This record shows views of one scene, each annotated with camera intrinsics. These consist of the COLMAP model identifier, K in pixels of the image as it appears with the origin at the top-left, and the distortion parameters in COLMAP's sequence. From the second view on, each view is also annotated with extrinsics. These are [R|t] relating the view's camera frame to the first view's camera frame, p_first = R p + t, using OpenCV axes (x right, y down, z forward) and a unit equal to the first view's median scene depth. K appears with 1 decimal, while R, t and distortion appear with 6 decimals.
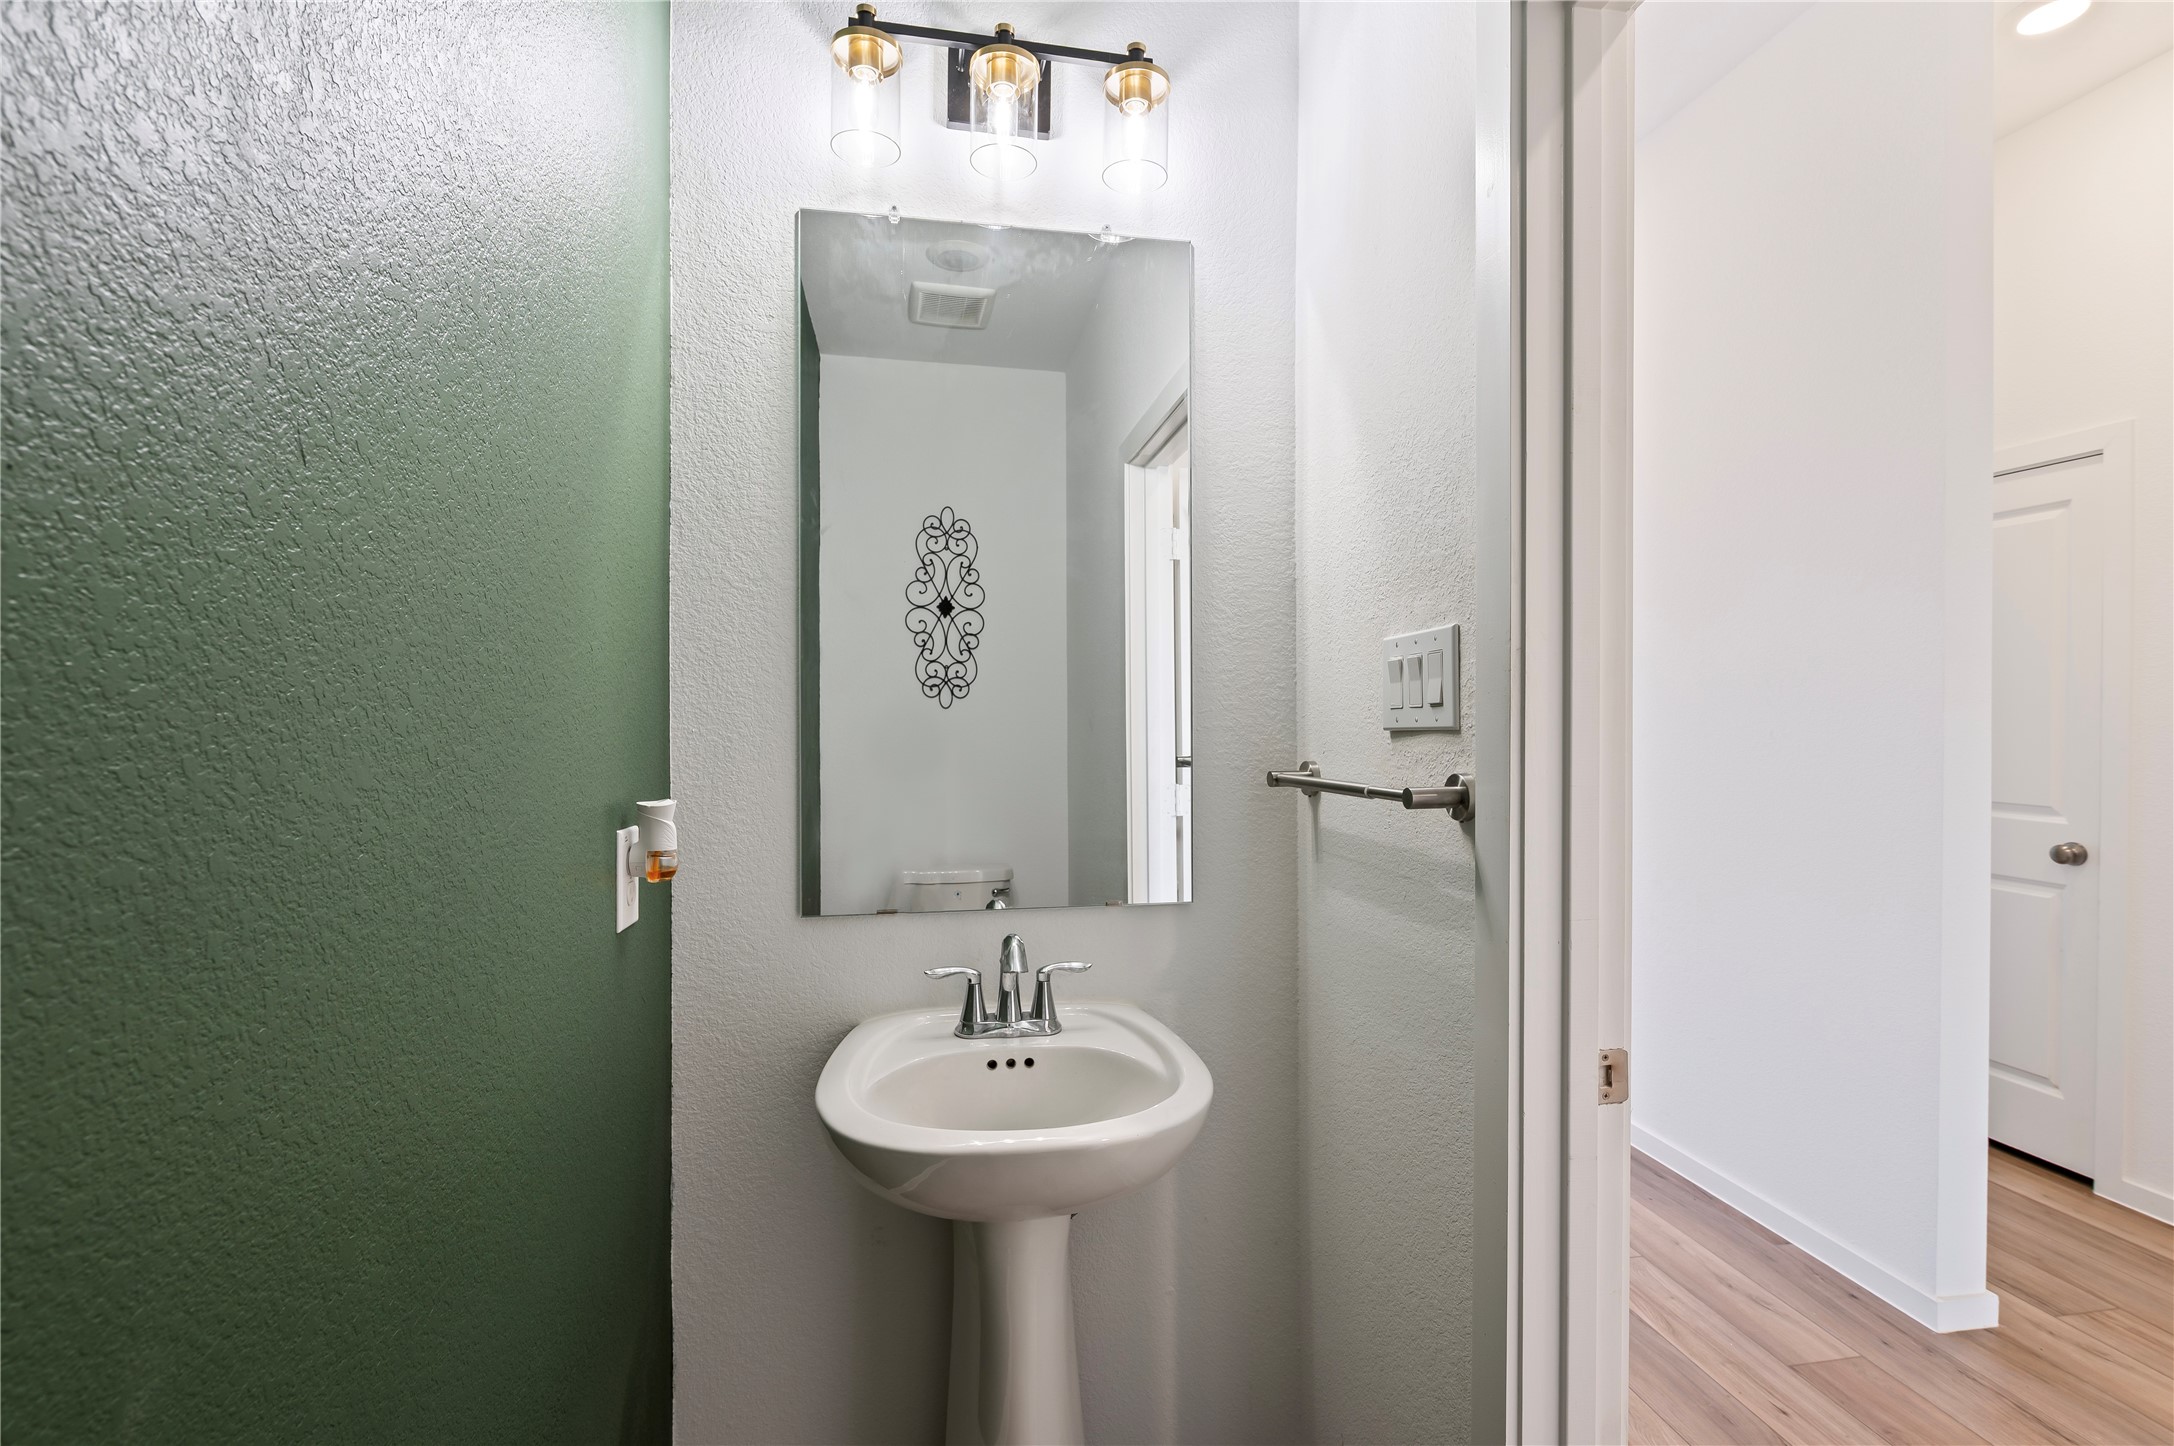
lens RADIAL K [[960.0, 0, 1093.1], [0, 960.0, 719.7], [0, 0, 1]] dist [-0.007647, 0.000009]
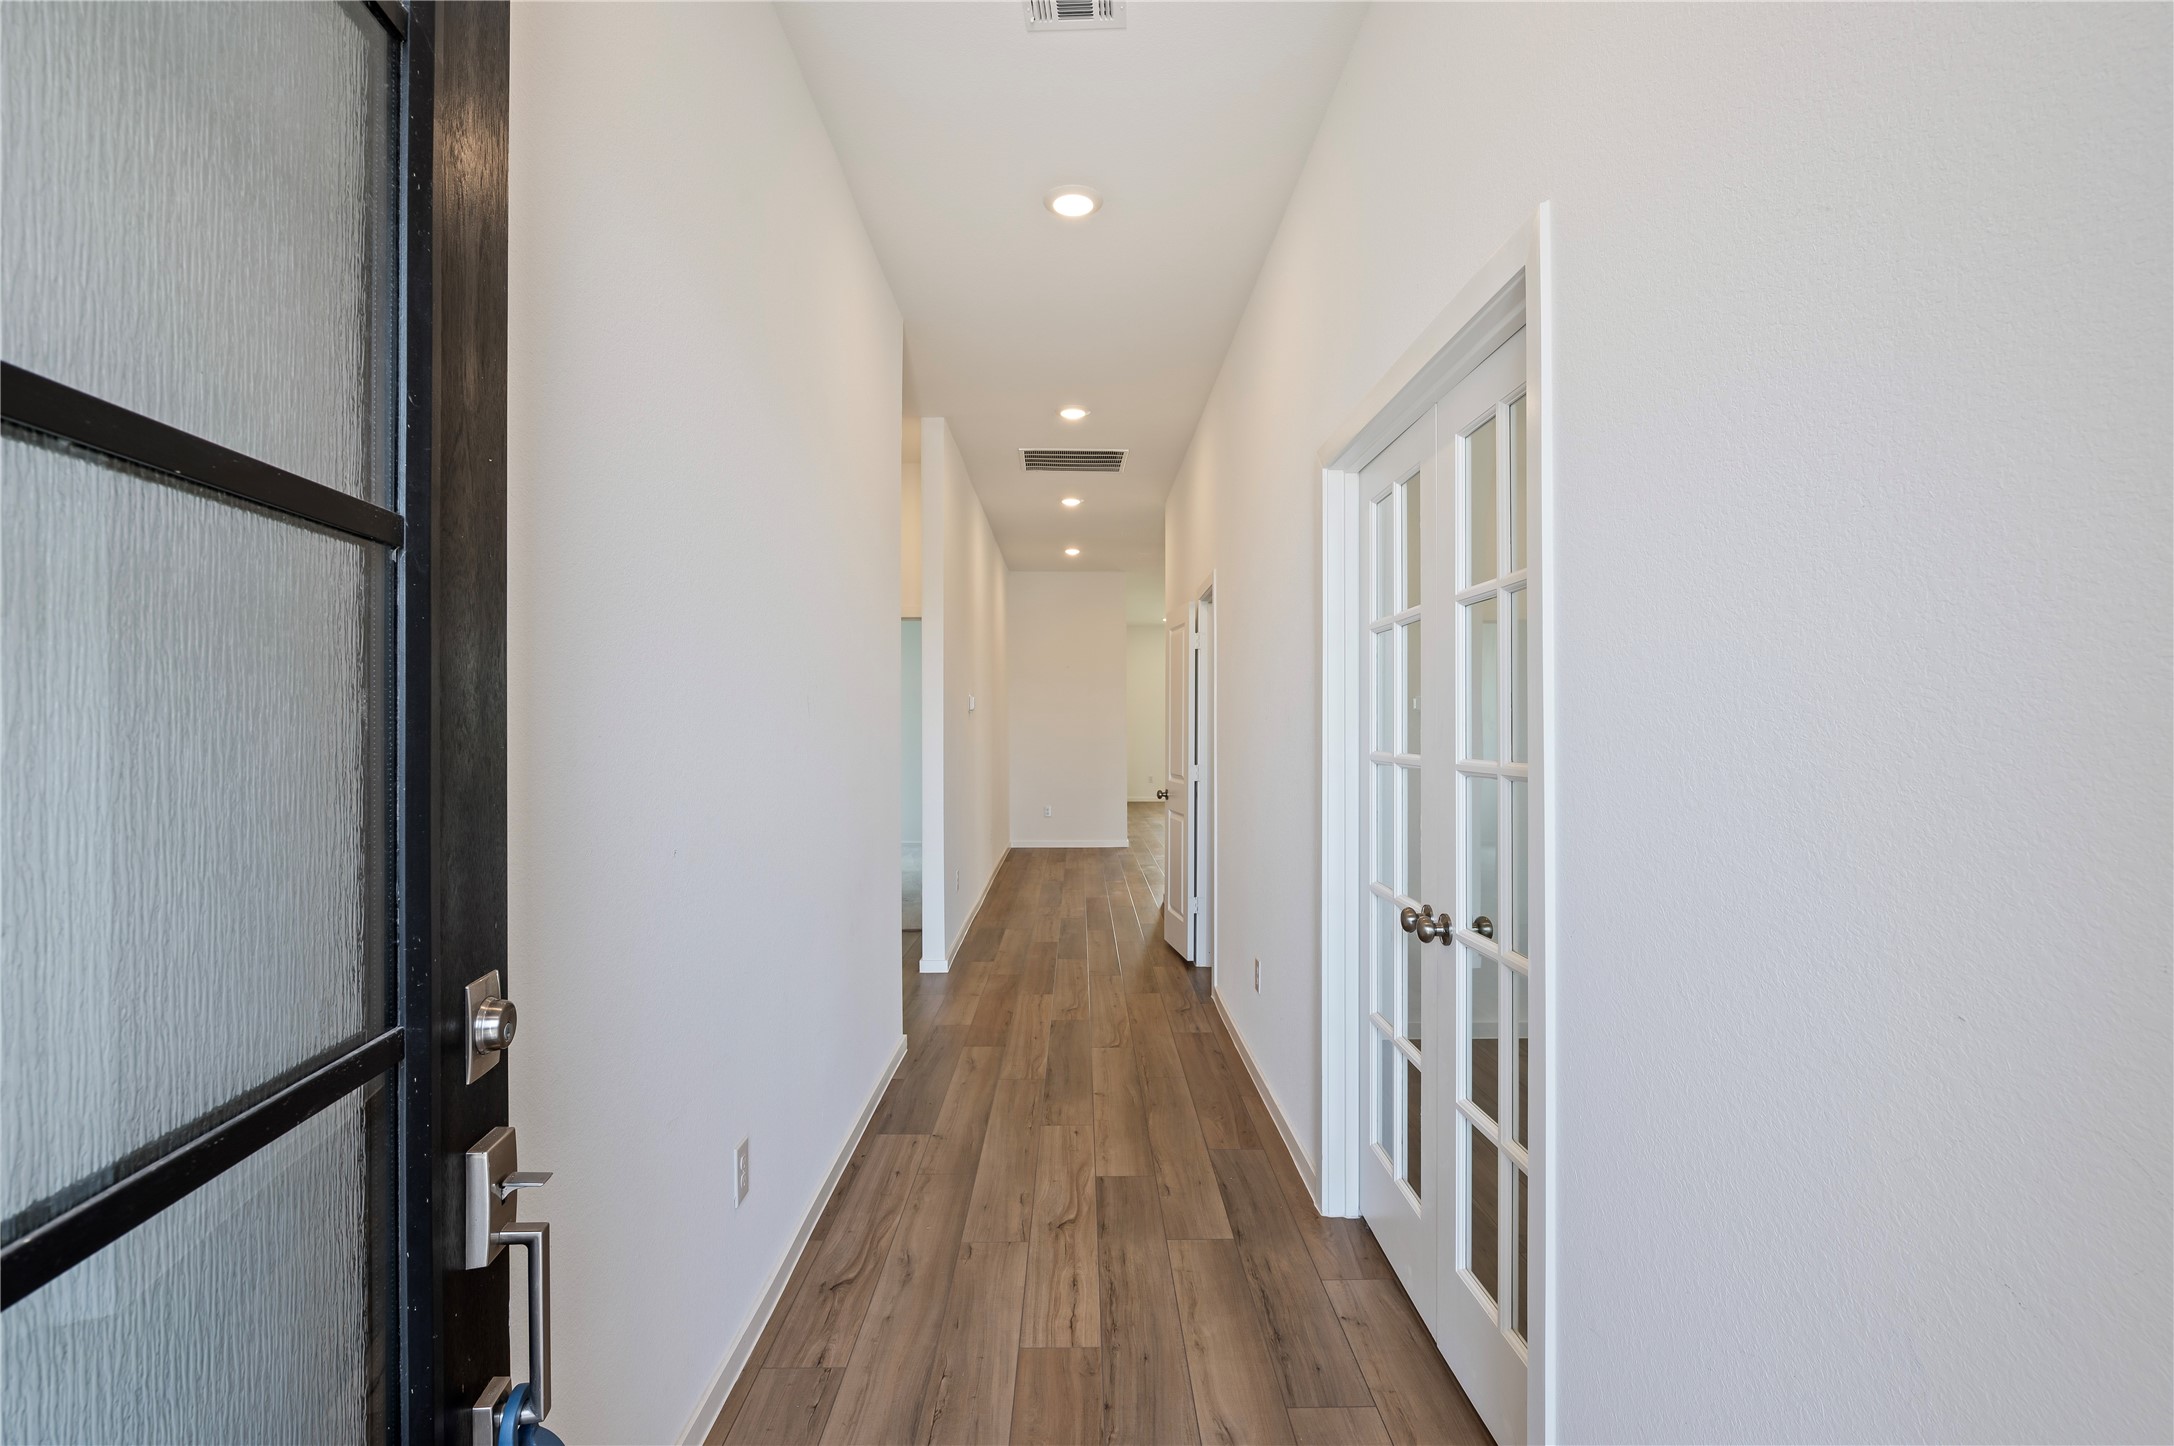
lens RADIAL K [[1069.1, 0, 1091.1], [0, 1069.1, 717.1], [0, 0, 1]] dist [-0.002373, -0.000105]
pose [[-0.987176, -0.065978, 0.145365, 0.171428], [-0.066397, 0.997791, 0.001970, -0.102354], [-0.145174, -0.007707, -0.989376, 2.862100]]
